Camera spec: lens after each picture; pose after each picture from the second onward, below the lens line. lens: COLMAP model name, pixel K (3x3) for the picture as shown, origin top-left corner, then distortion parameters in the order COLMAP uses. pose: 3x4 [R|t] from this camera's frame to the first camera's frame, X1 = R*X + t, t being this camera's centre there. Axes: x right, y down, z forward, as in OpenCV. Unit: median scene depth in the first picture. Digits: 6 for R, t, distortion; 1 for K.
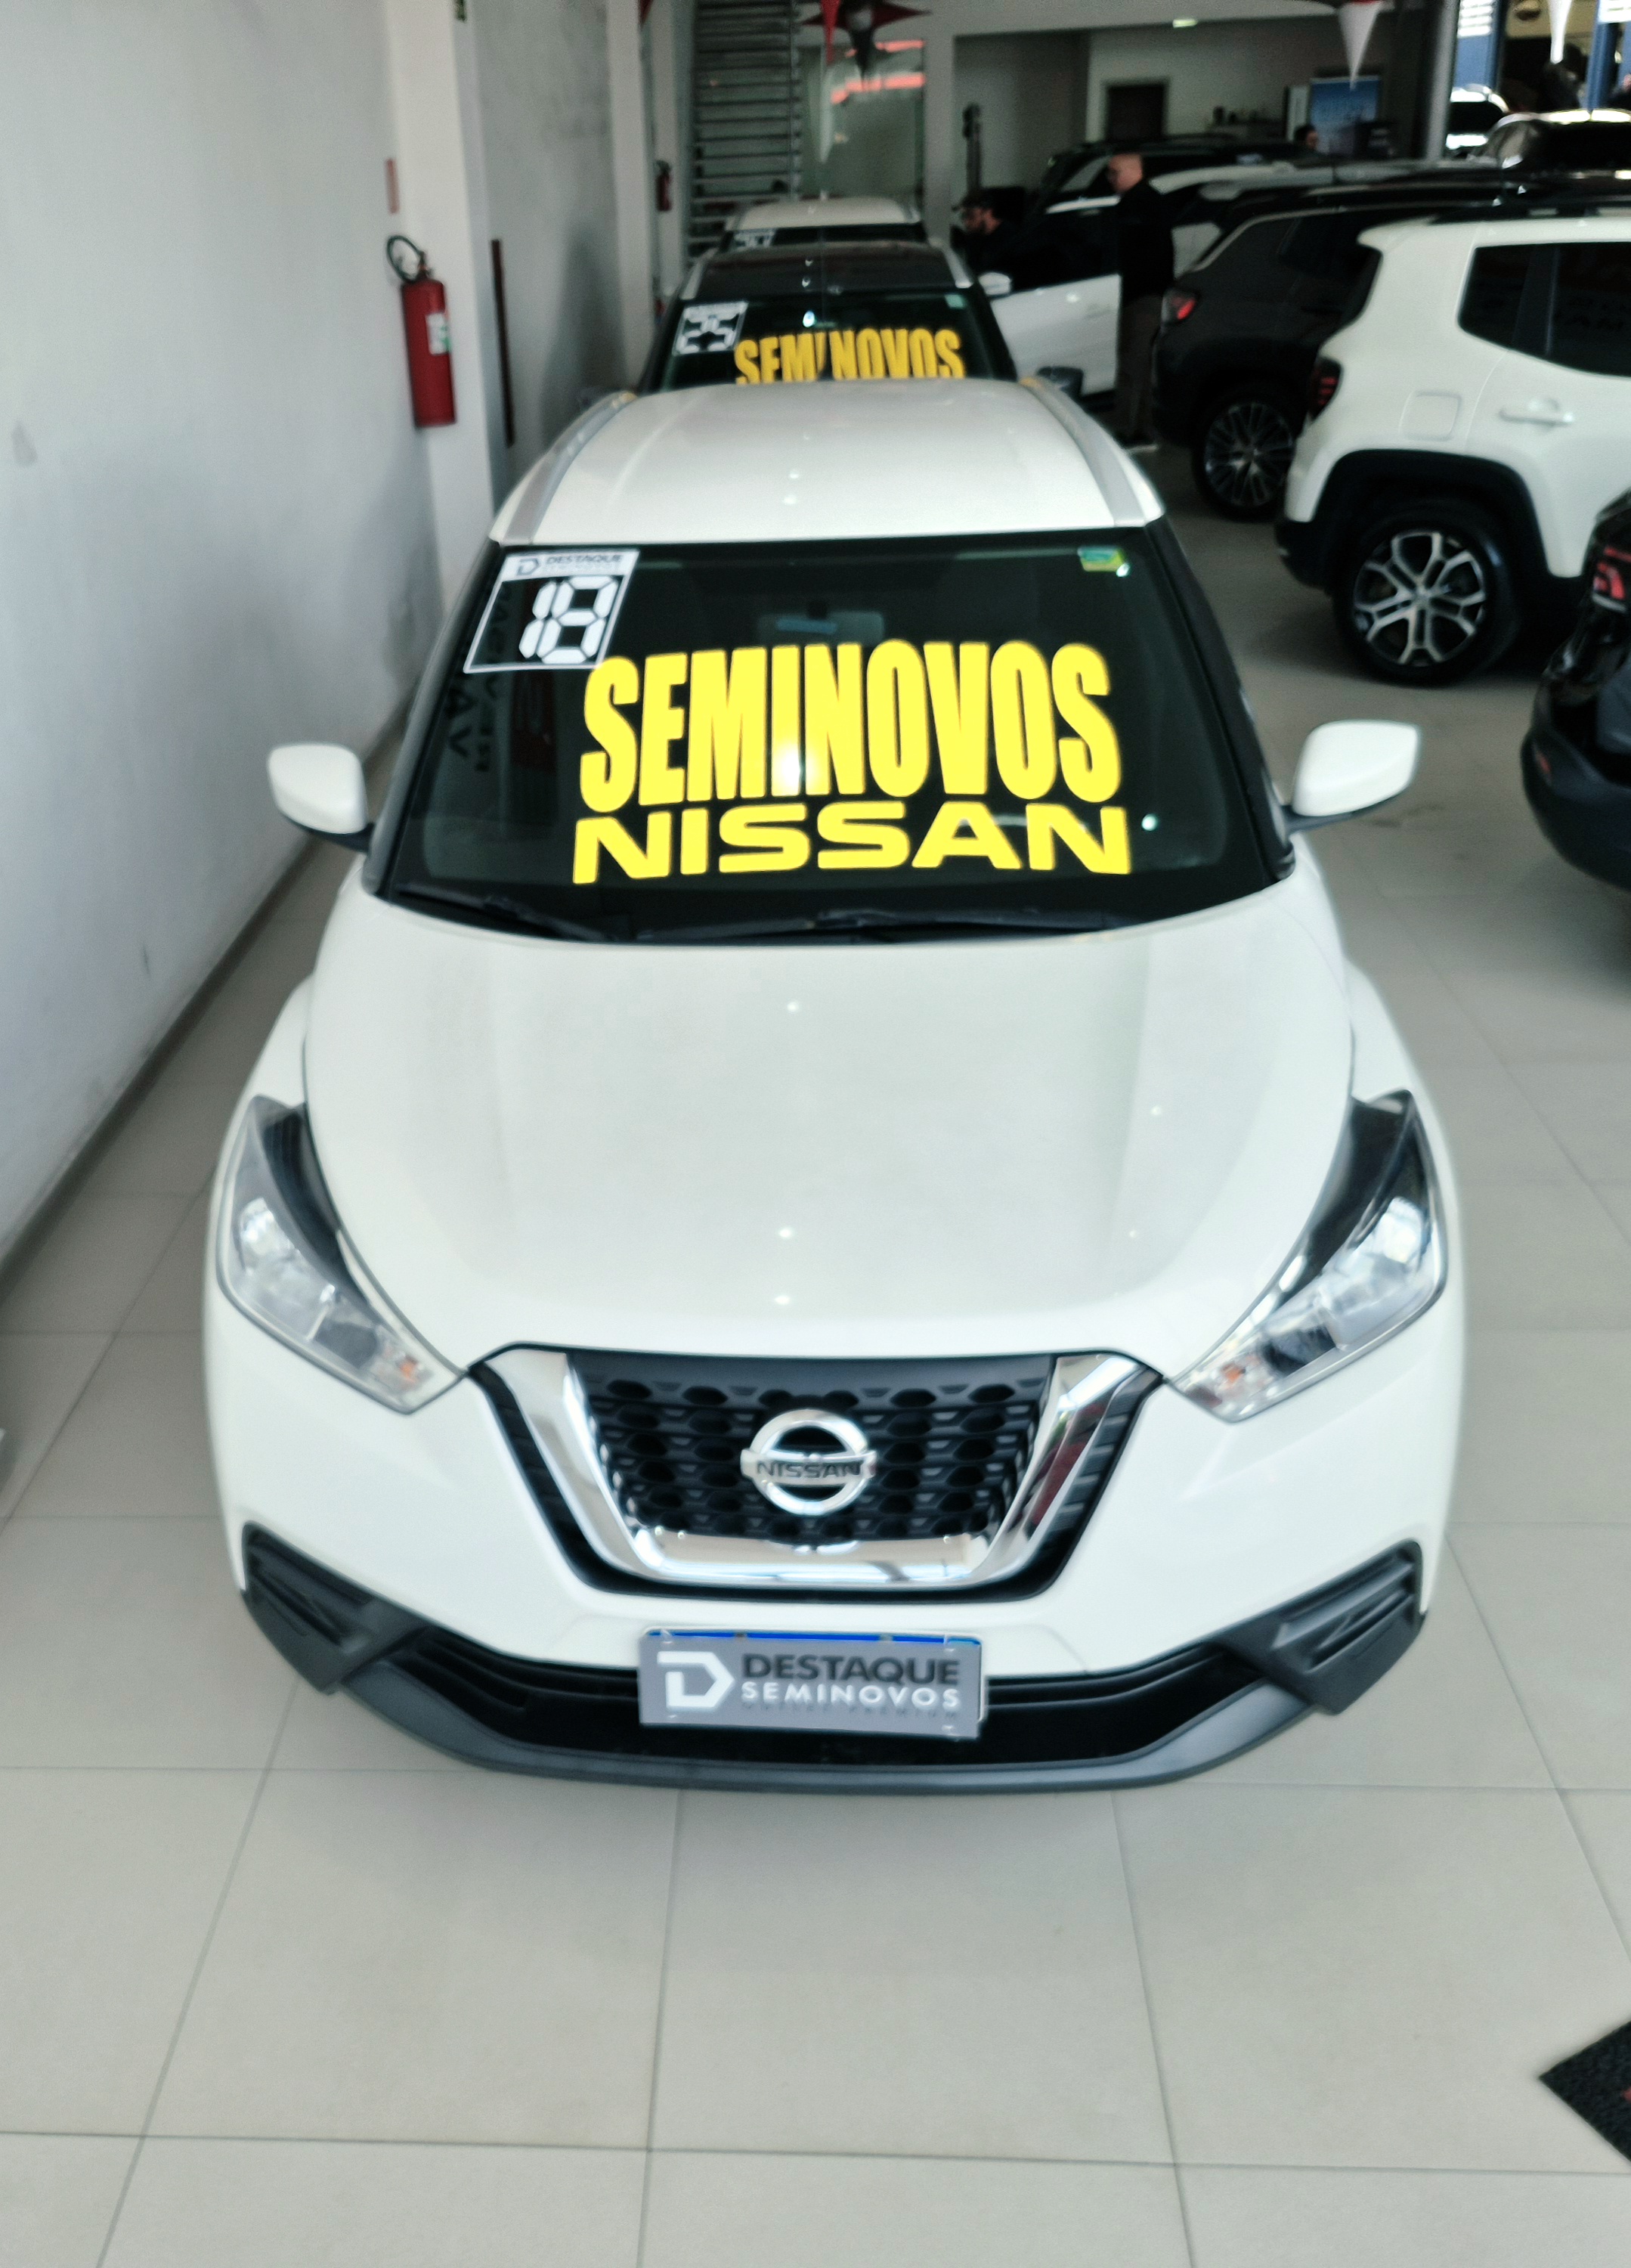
lens RADIAL K [[2091.9, 0, 658.9], [0, 2091.9, 1129.6], [0, 0, 1]] dist [0.059980, -0.000802]
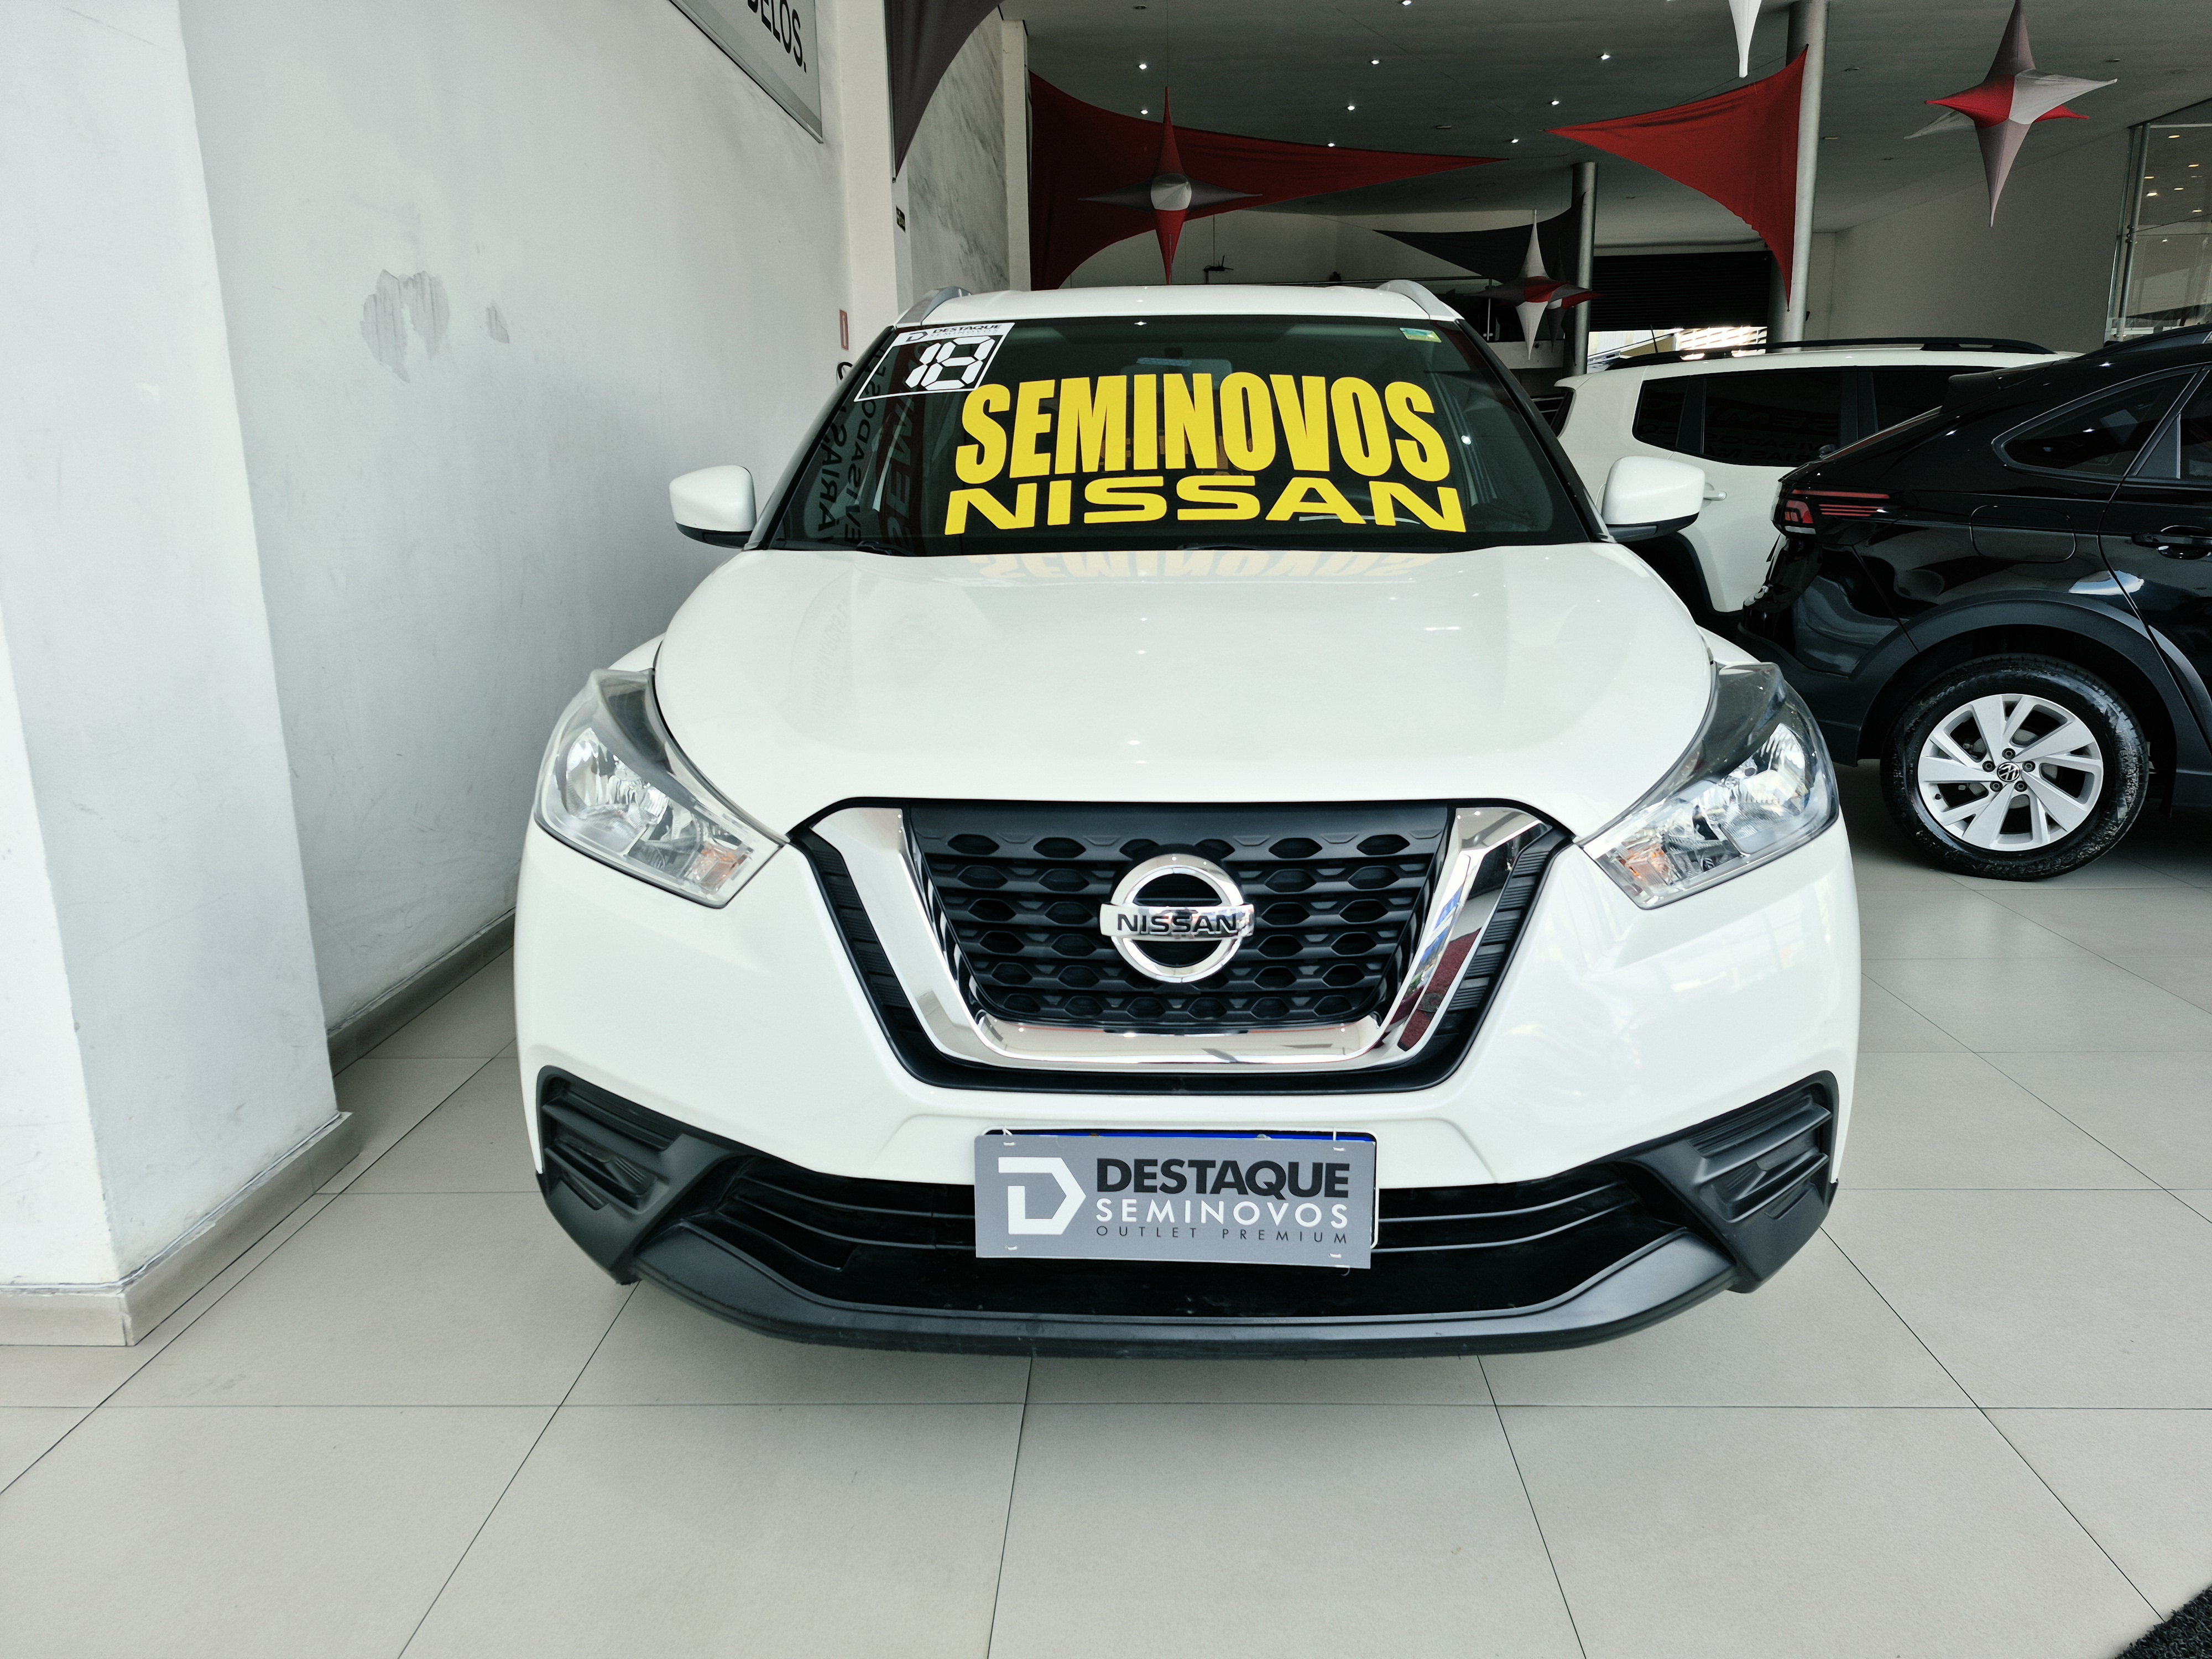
lens RADIAL K [[1534.5, 0, 1115.7], [0, 1534.5, 831.8], [0, 0, 1]] dist [0.035755, -0.000543]
pose [[0.998556, 0.021521, 0.049215, 0.012959], [-0.010386, 0.976294, -0.216199, 0.236023], [-0.052701, 0.215376, 0.975108, 0.335228]]
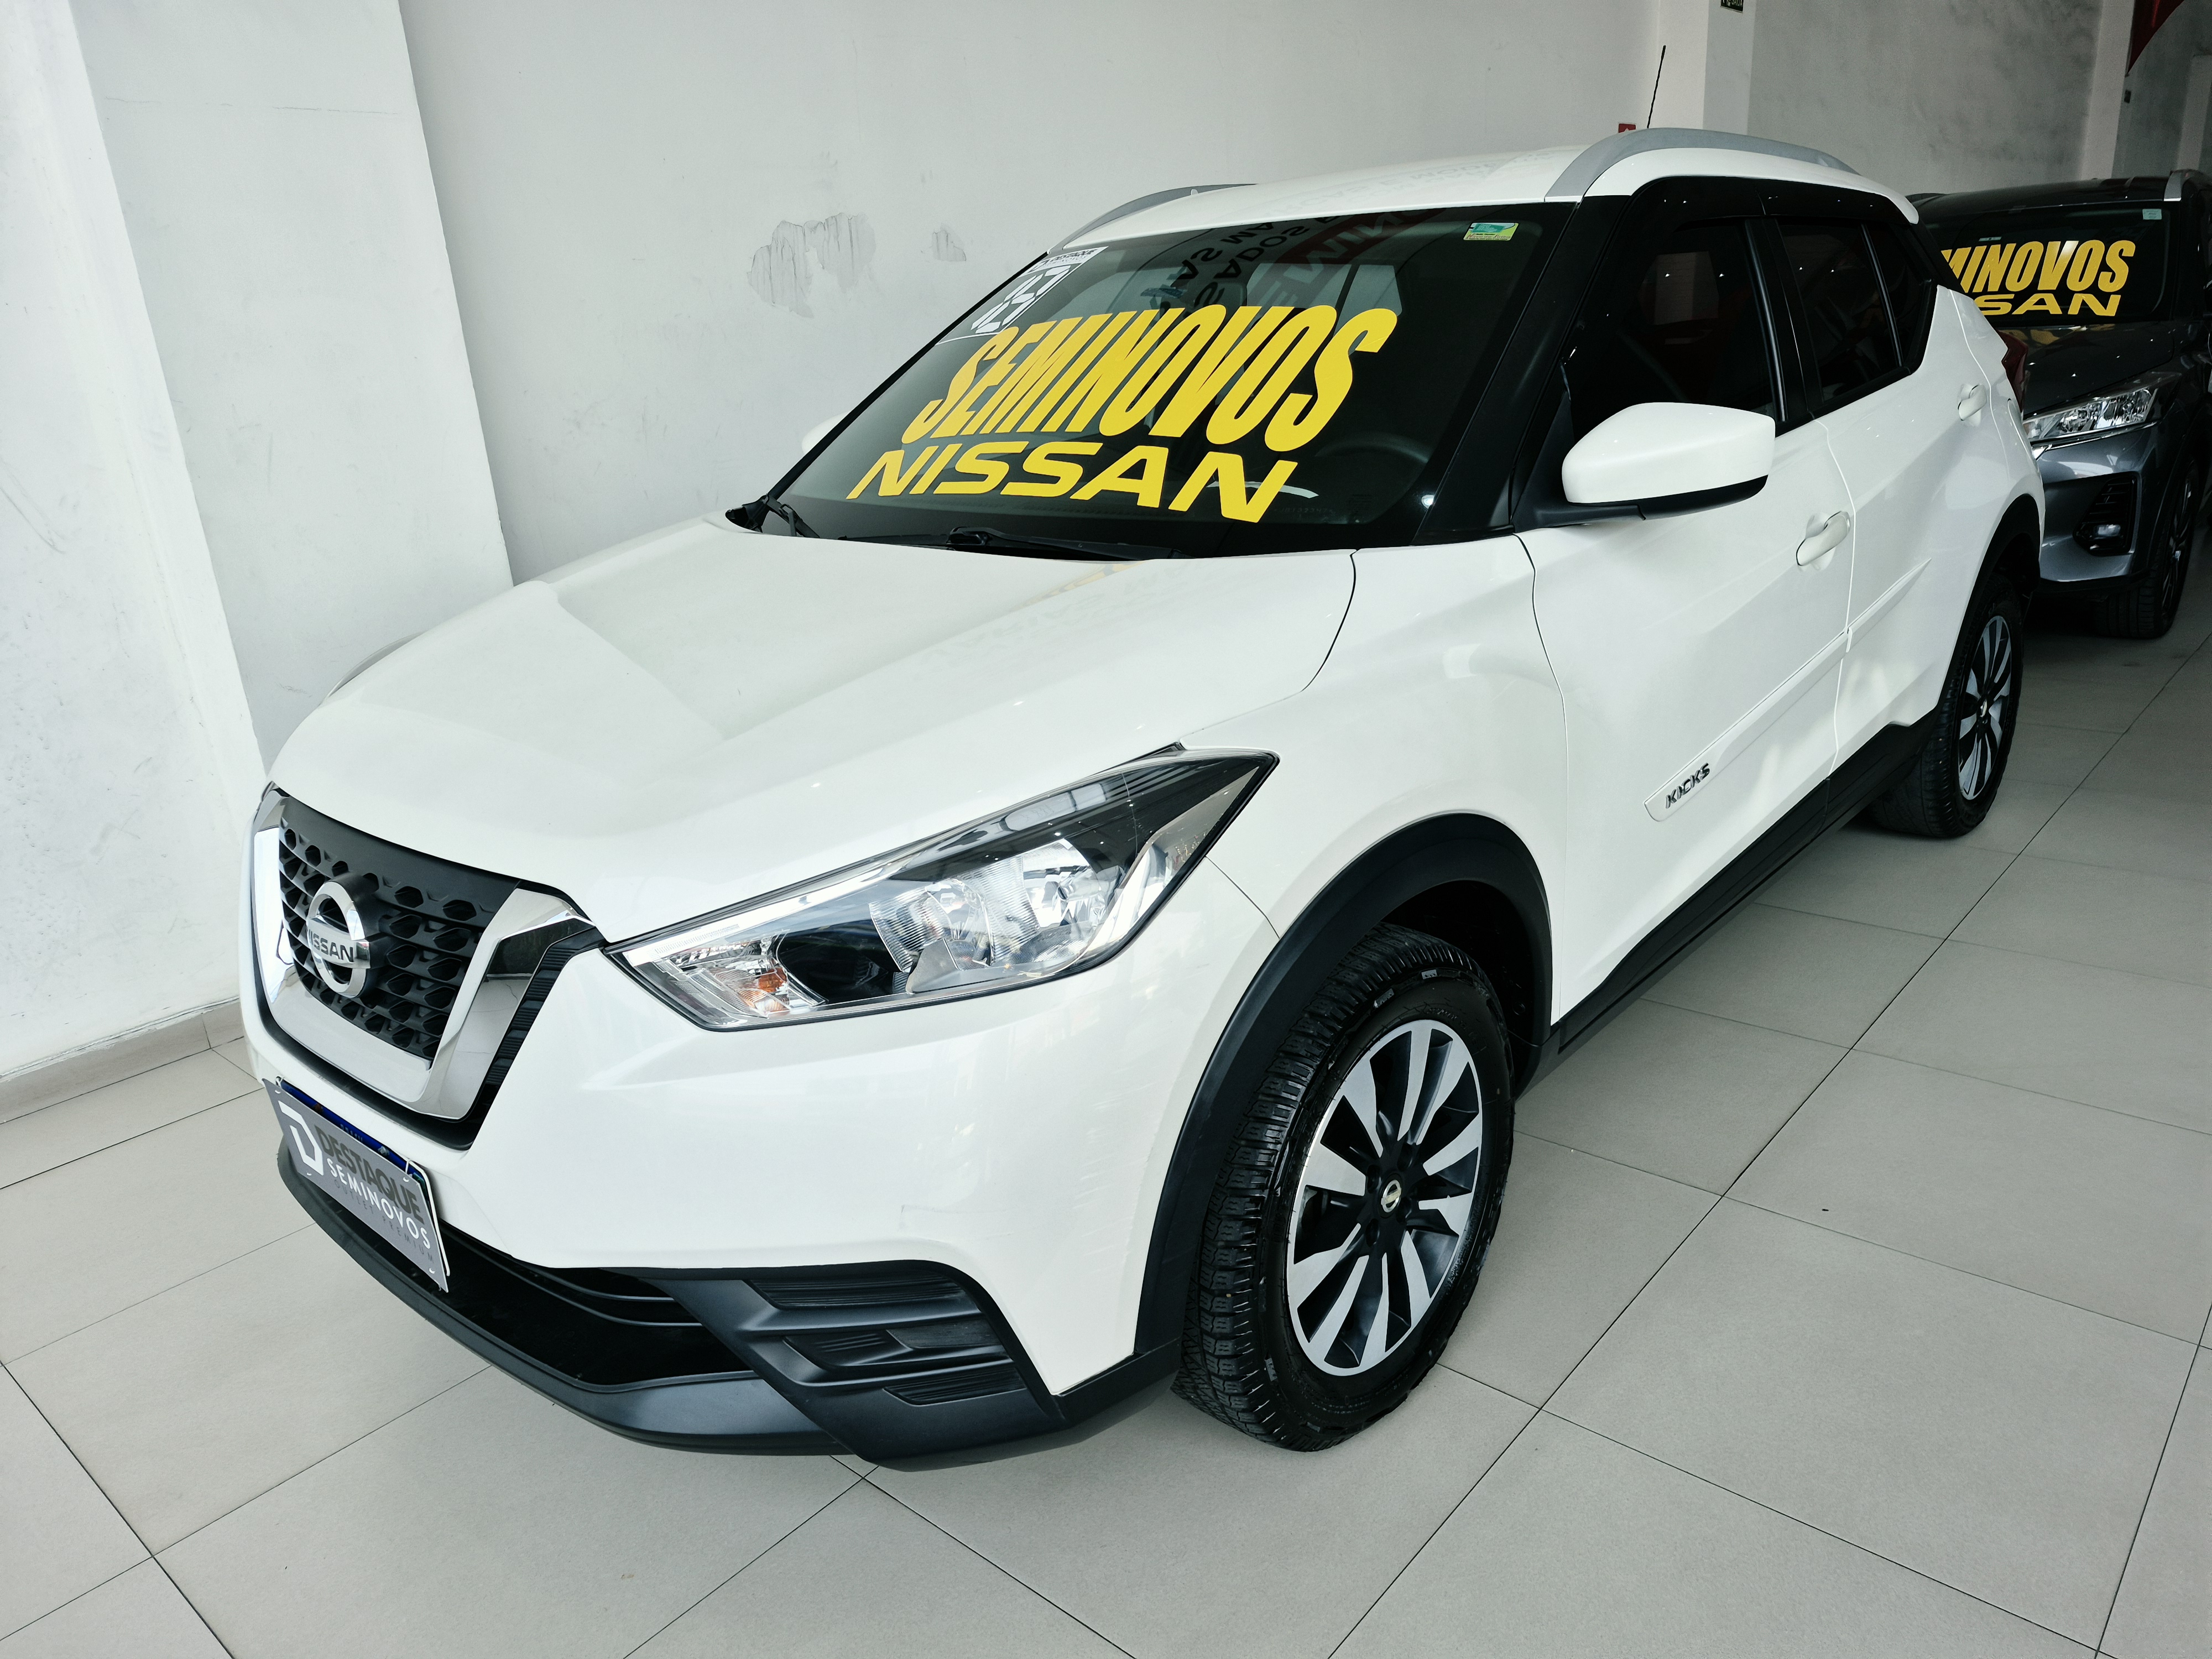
lens RADIAL K [[1494.8, 0, 1103.5], [0, 1494.8, 888.7], [0, 0, 1]] dist [0.027098, 0.000545]
pose [[0.796897, 0.212561, -0.565484, 0.670686], [-0.238957, 0.970623, 0.028105, 0.029629], [0.554846, 0.112730, 0.824280, 0.554154]]
